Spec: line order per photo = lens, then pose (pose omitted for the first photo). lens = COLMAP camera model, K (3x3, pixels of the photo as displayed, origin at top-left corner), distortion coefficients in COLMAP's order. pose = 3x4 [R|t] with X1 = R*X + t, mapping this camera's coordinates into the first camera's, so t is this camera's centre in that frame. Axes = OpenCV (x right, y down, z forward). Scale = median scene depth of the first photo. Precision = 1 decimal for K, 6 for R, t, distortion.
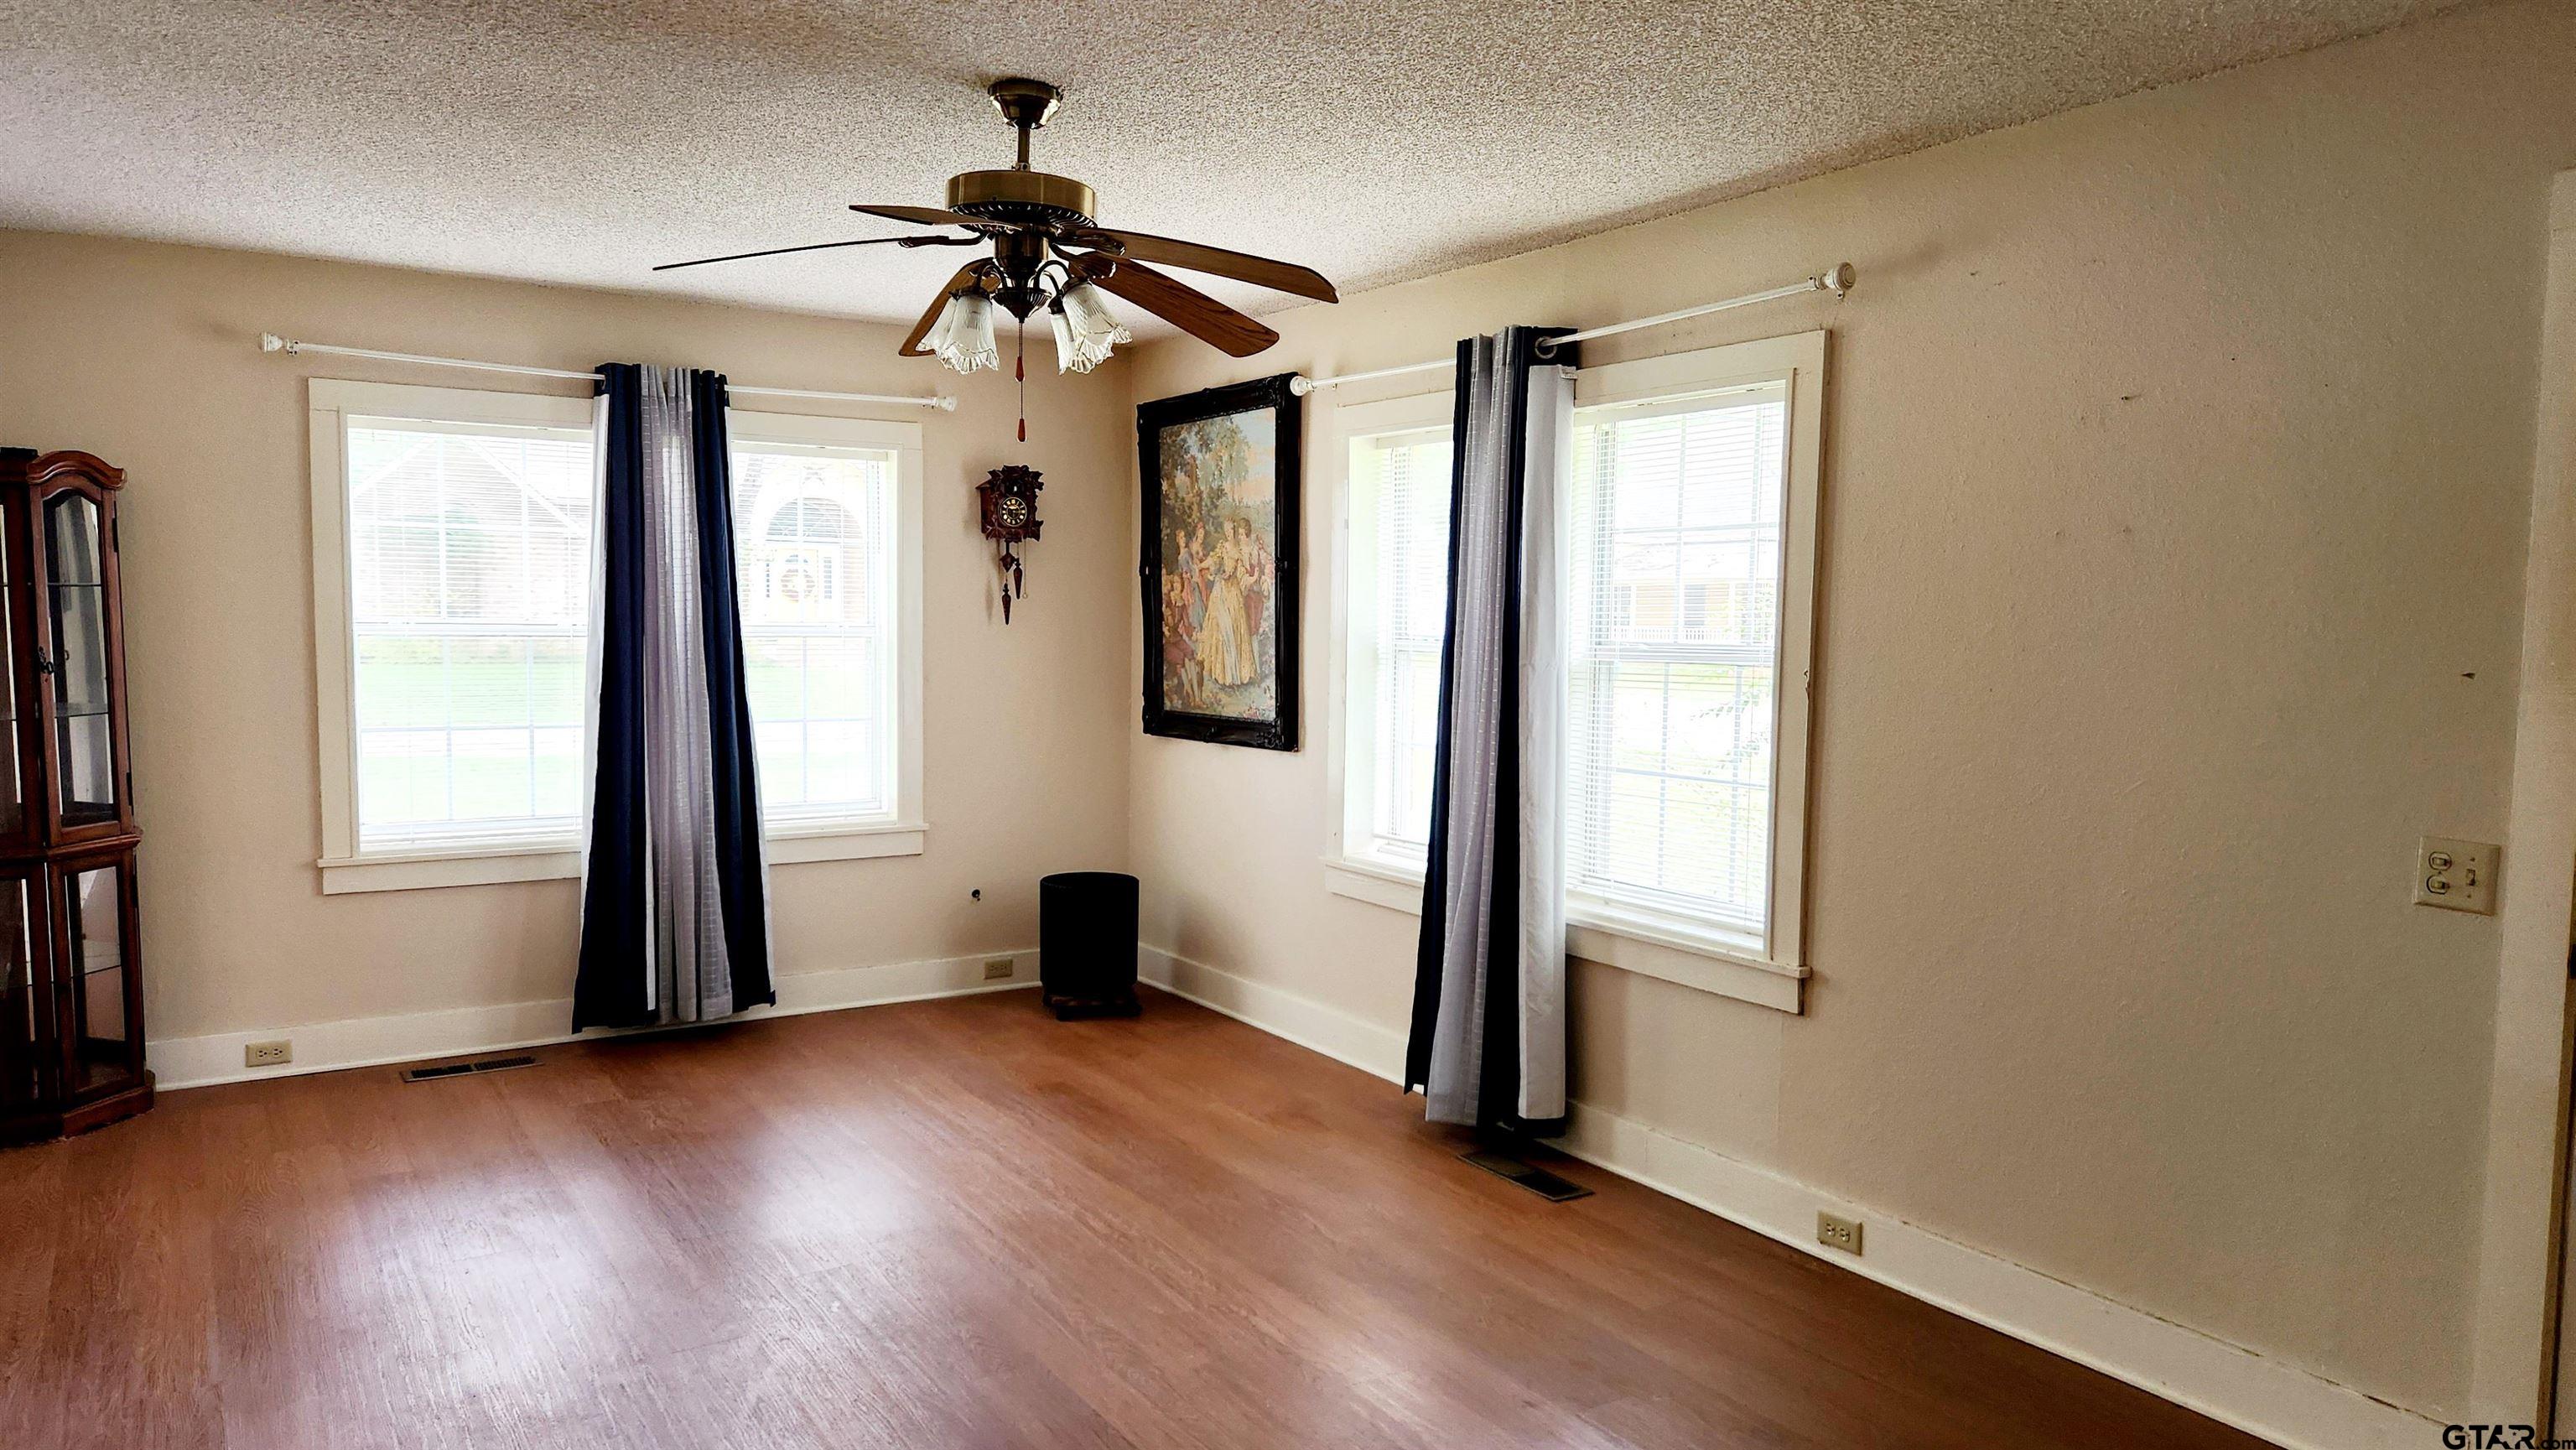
lens RADIAL K [[1685.1, 0, 1271.8], [0, 1685.1, 727.1], [0, 0, 1]] dist [0.056387, -0.061240]
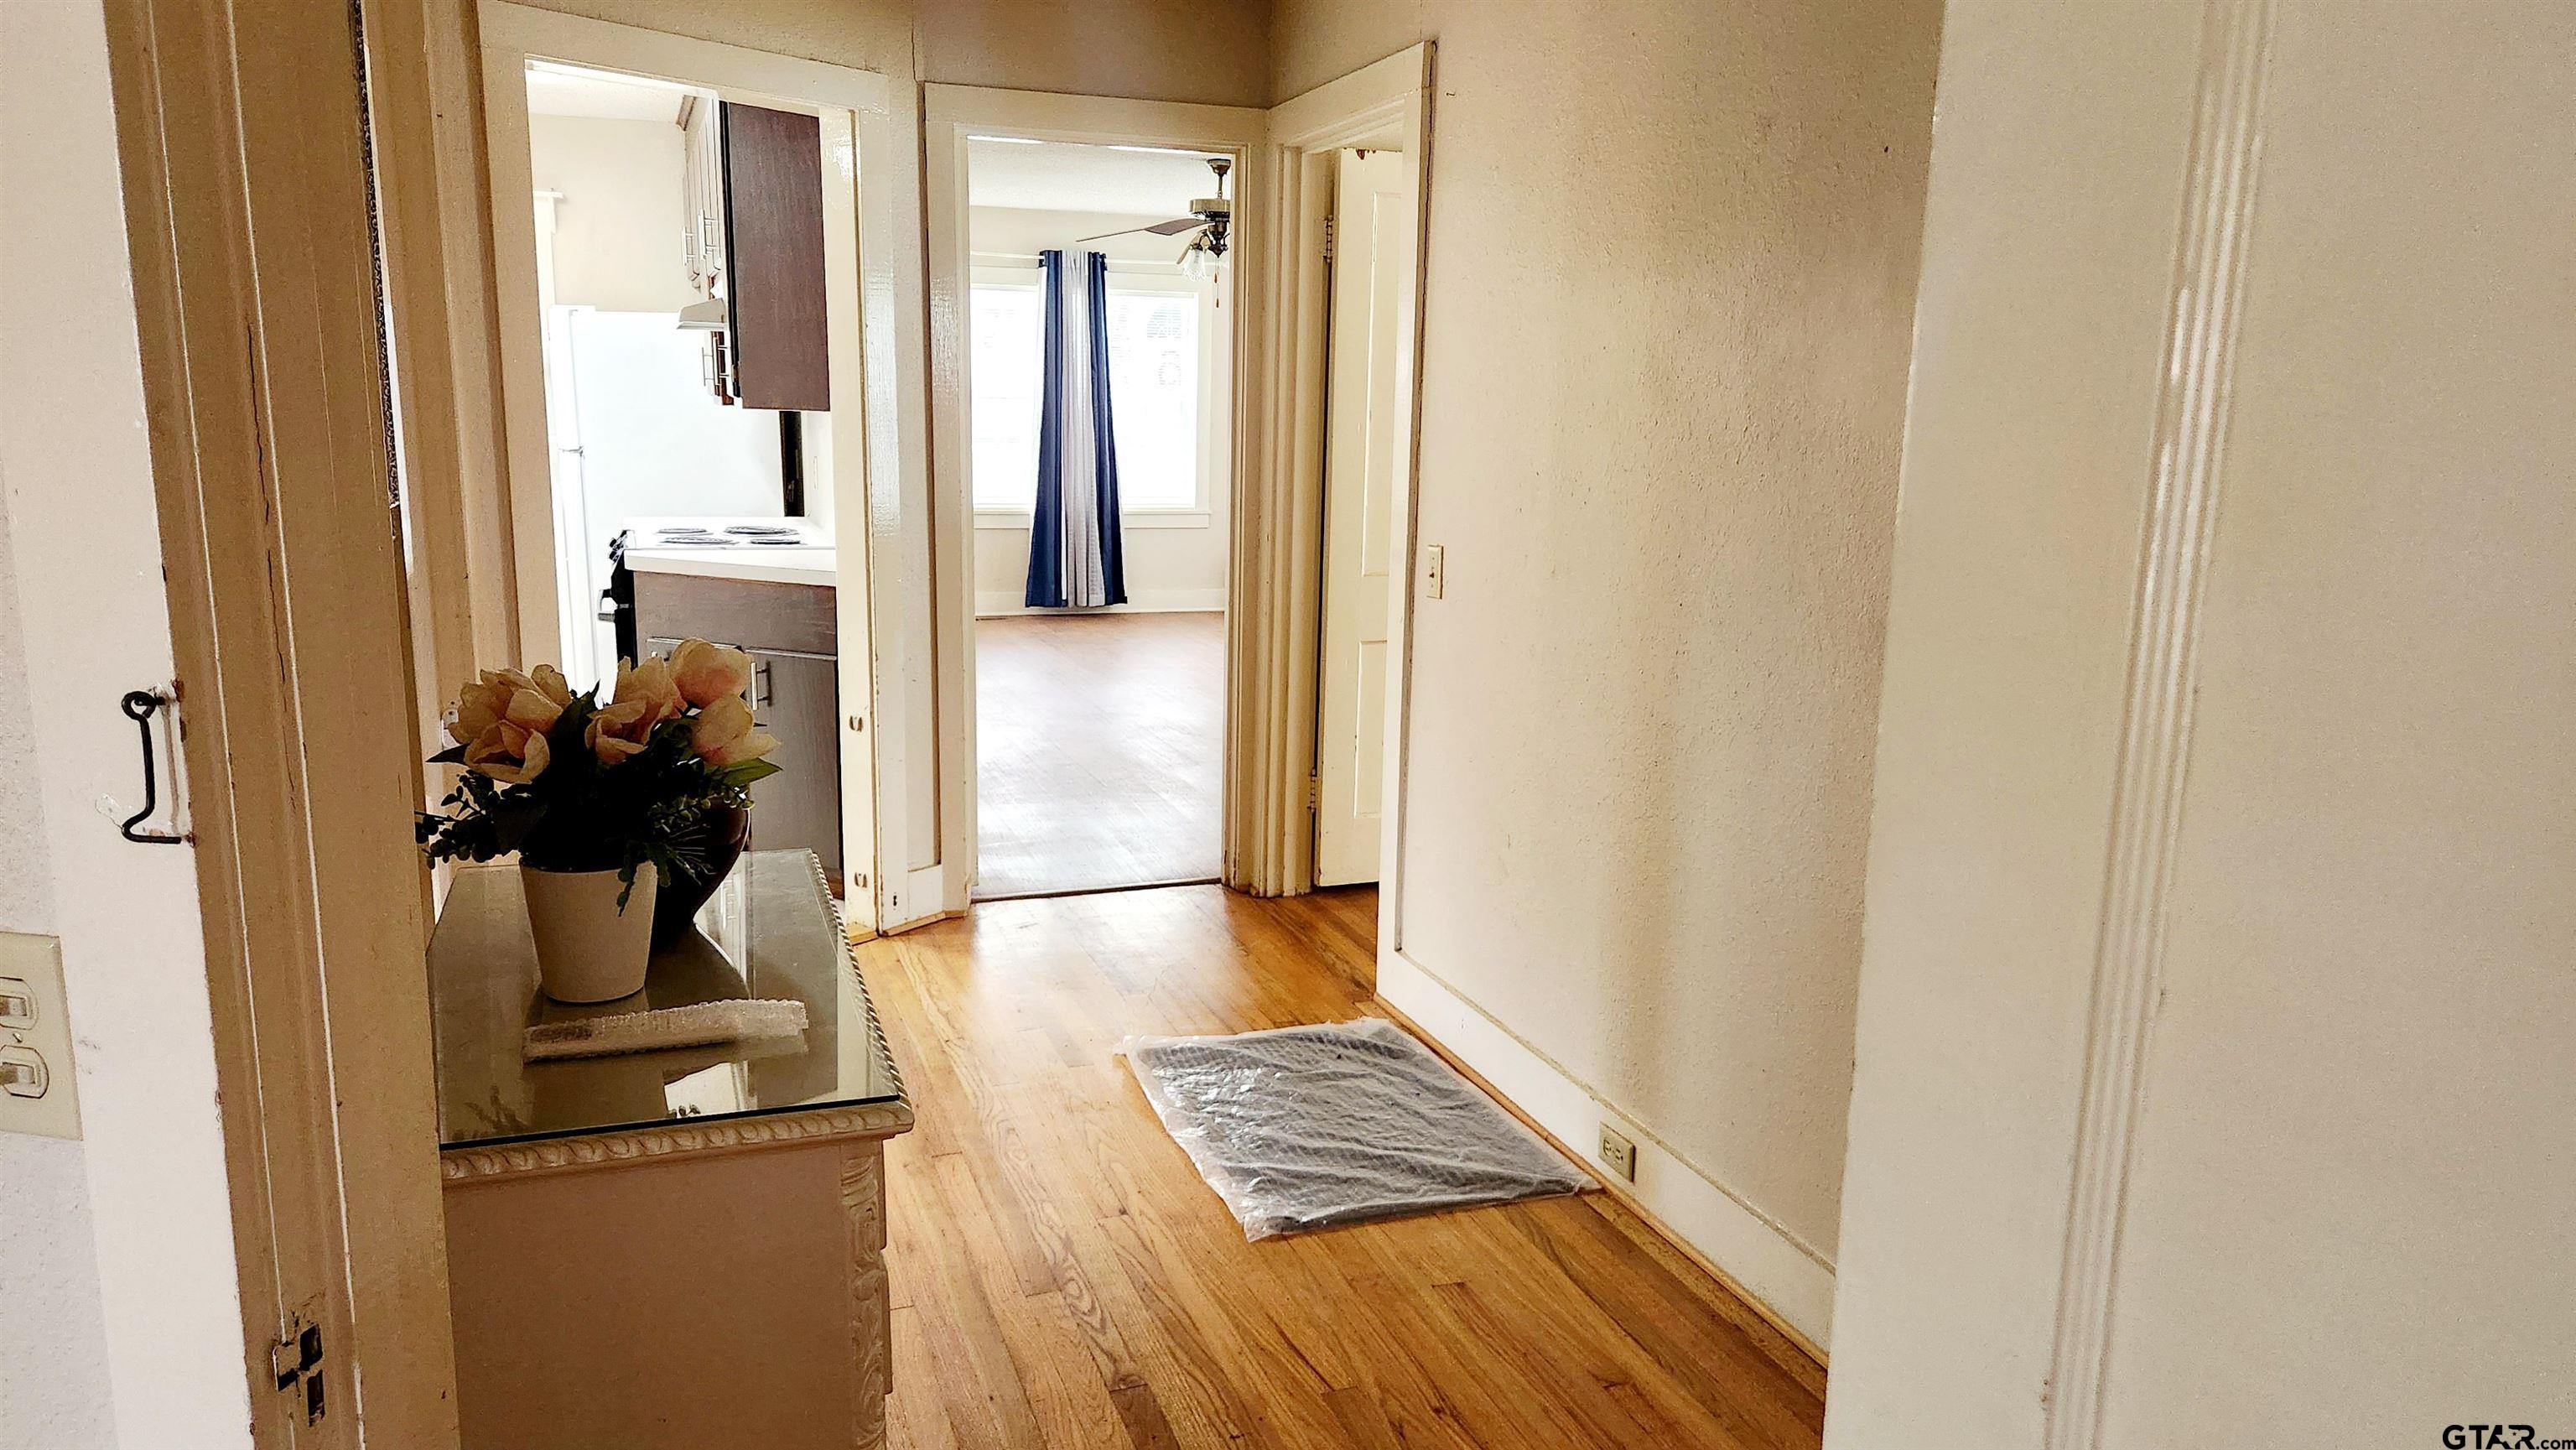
lens RADIAL K [[1685.1, 0, 1271.8], [0, 1685.1, 727.1], [0, 0, 1]] dist [0.056387, -0.061240]
pose [[0.976278, 0.050695, -0.210504, 0.263175], [-0.026260, 0.992750, 0.117295, 0.079843], [0.214924, -0.108985, 0.970531, -0.788805]]
